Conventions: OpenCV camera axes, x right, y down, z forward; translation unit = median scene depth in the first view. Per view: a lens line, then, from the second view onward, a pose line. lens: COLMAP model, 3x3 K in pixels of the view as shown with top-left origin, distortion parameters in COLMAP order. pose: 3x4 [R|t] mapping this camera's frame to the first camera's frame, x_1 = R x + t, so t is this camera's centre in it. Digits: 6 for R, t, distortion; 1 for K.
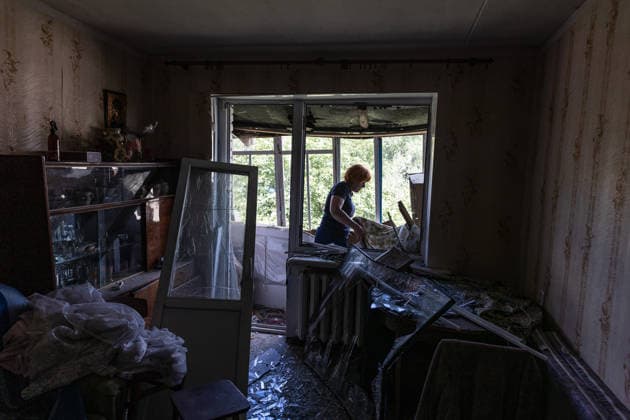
lens RADIAL K [[443.3, 0, 315.1], [0, 443.3, 211.1], [0, 0, 1]] dist [0.009937, -0.010032]
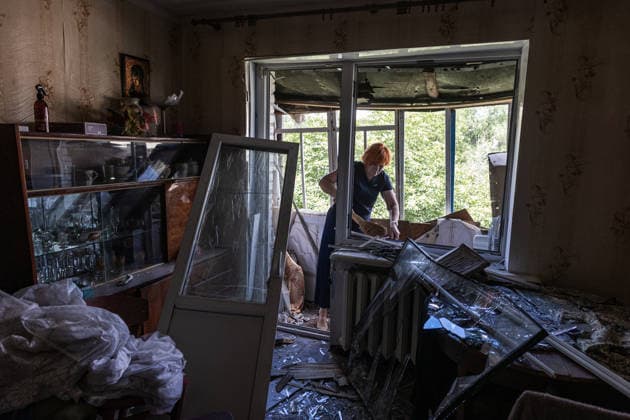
lens RADIAL K [[443.3, 0, 313.2], [0, 443.3, 213.1], [0, 0, 1]] dist [0.009937, -0.010032]
pose [[0.984602, 0.020434, -0.173612, 0.059527], [-0.014323, 0.999235, 0.036383, 0.001982], [0.174223, -0.033336, 0.984142, 0.213450]]
